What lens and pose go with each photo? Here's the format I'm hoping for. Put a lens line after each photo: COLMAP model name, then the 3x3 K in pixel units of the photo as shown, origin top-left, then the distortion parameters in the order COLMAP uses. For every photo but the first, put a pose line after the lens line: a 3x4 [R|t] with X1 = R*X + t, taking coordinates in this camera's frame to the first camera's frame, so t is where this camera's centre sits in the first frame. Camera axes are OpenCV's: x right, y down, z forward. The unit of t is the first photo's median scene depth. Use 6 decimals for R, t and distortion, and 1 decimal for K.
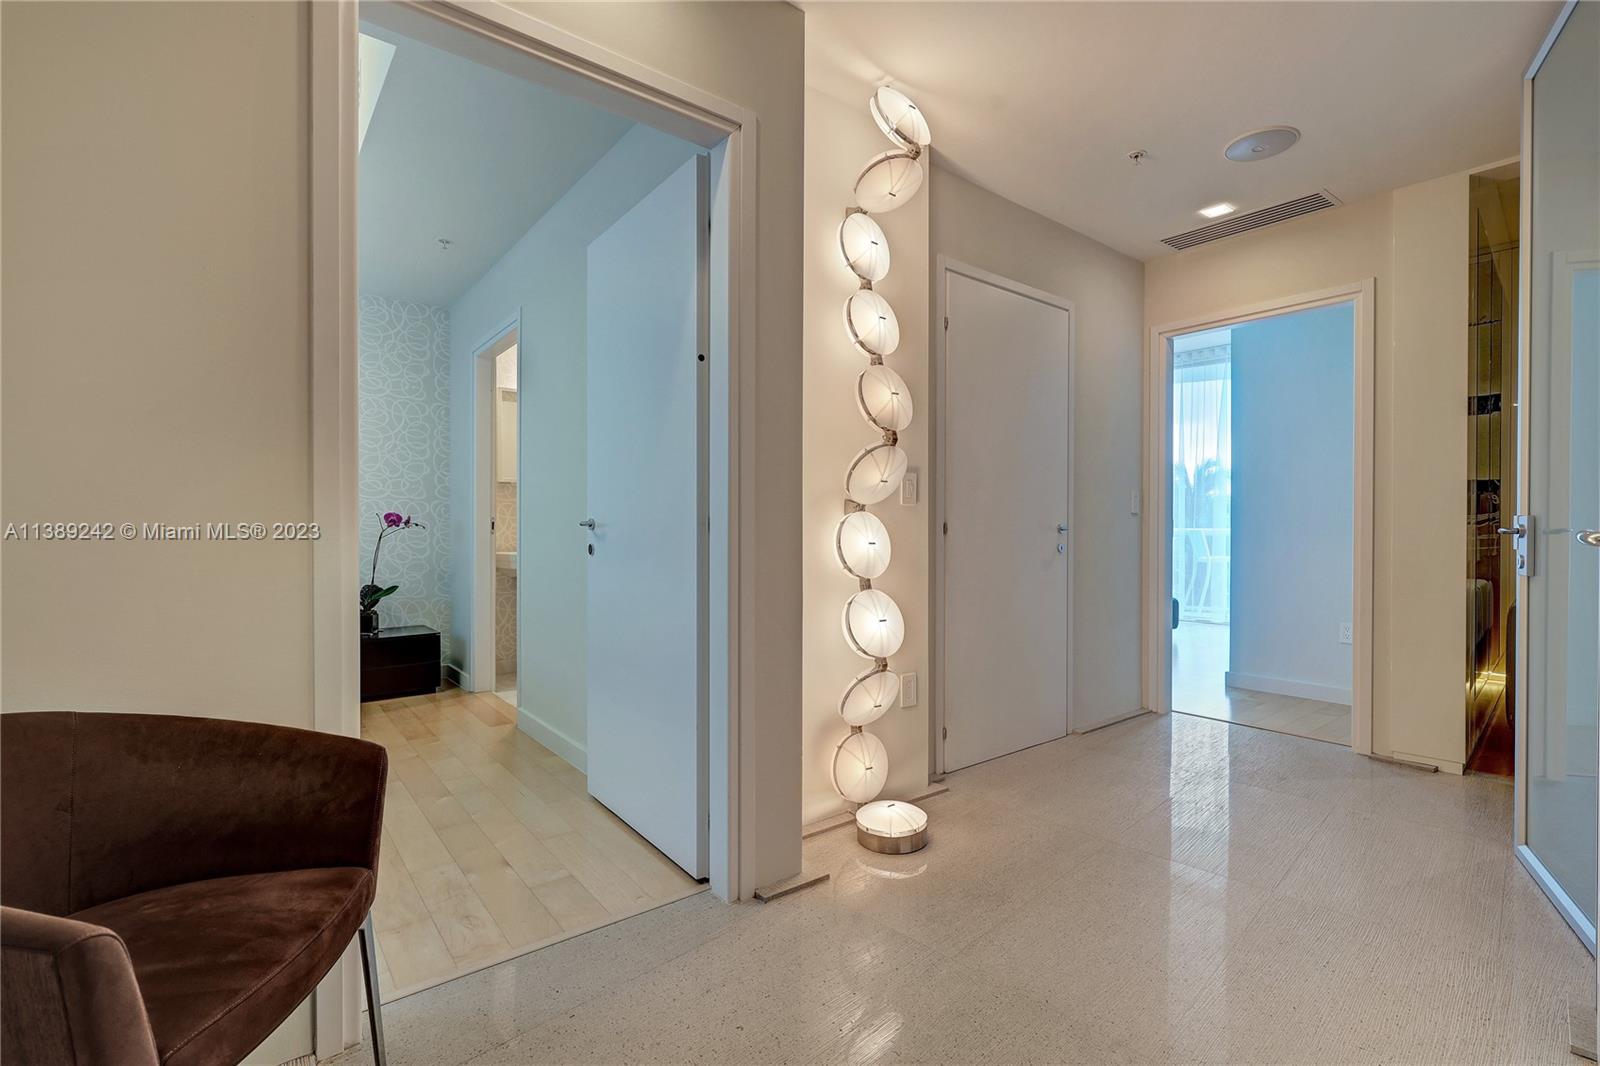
lens RADIAL K [[727.5, 0, 805.5], [0, 727.5, 529.3], [0, 0, 1]] dist [0.001513, -0.000499]
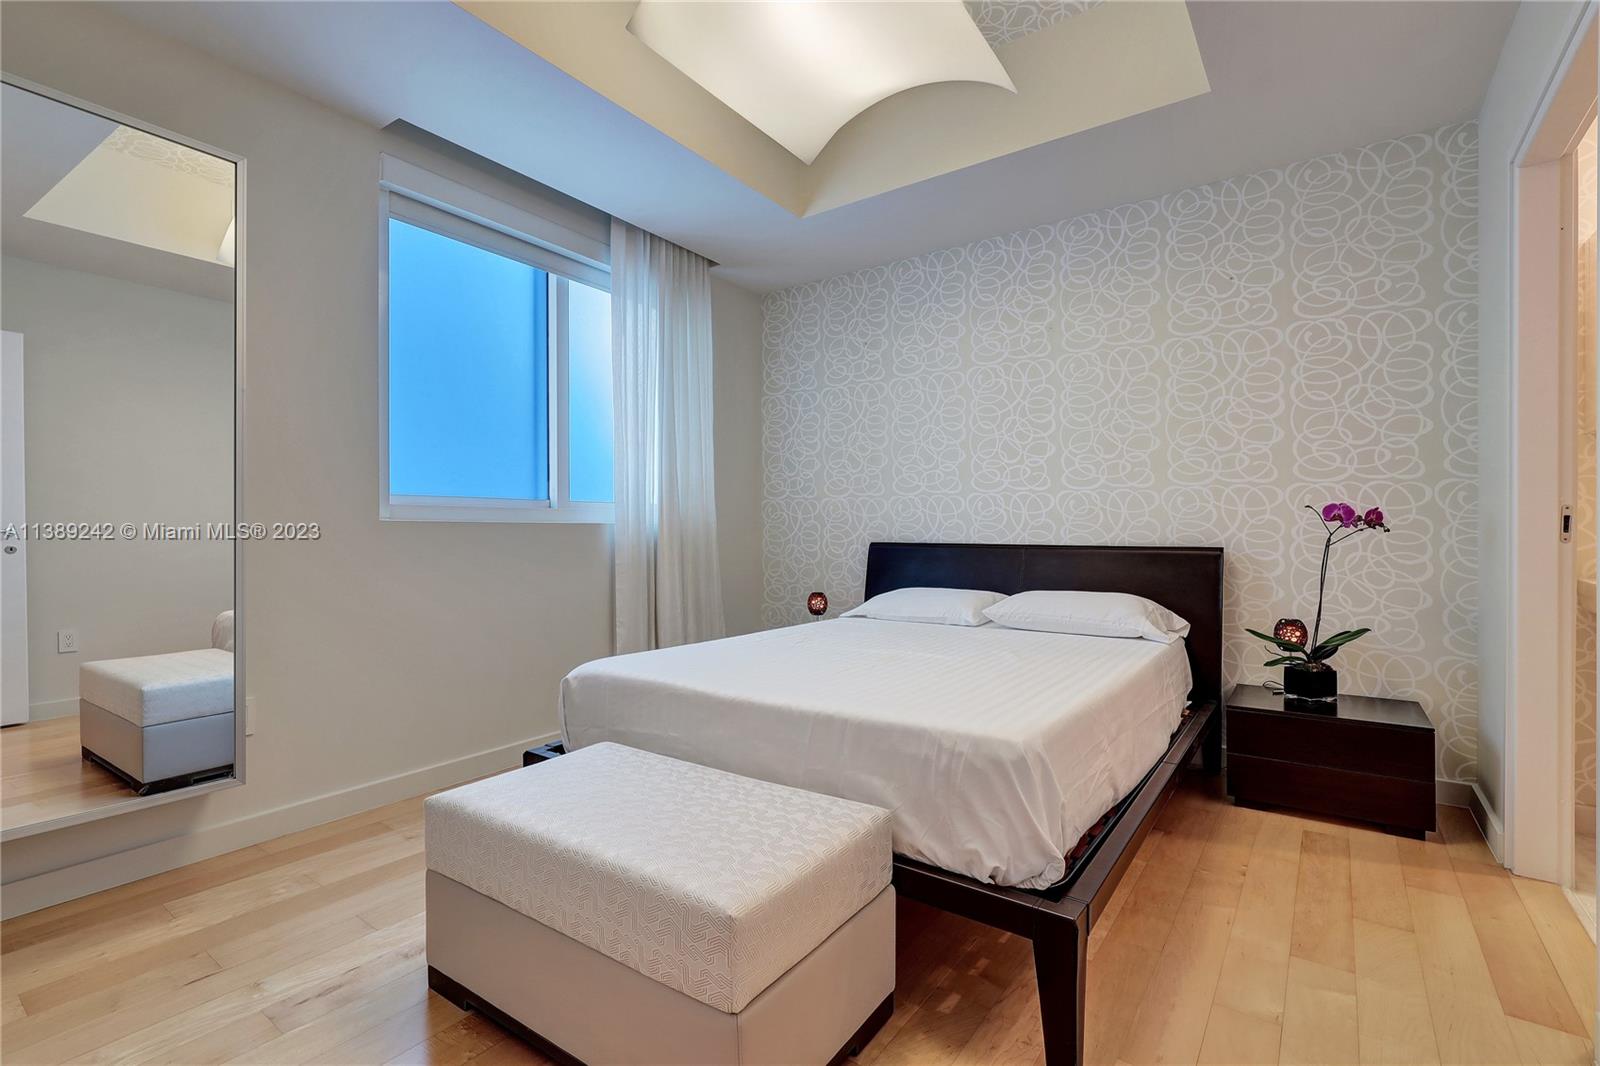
lens RADIAL K [[727.5, 0, 805.5], [0, 727.5, 529.3], [0, 0, 1]] dist [0.001513, -0.000499]
pose [[0.273303, -0.001804, -0.961926, -0.114322], [-0.000667, 0.999998, -0.002064, -0.000161], [0.961928, 0.001206, 0.273302, 0.395619]]
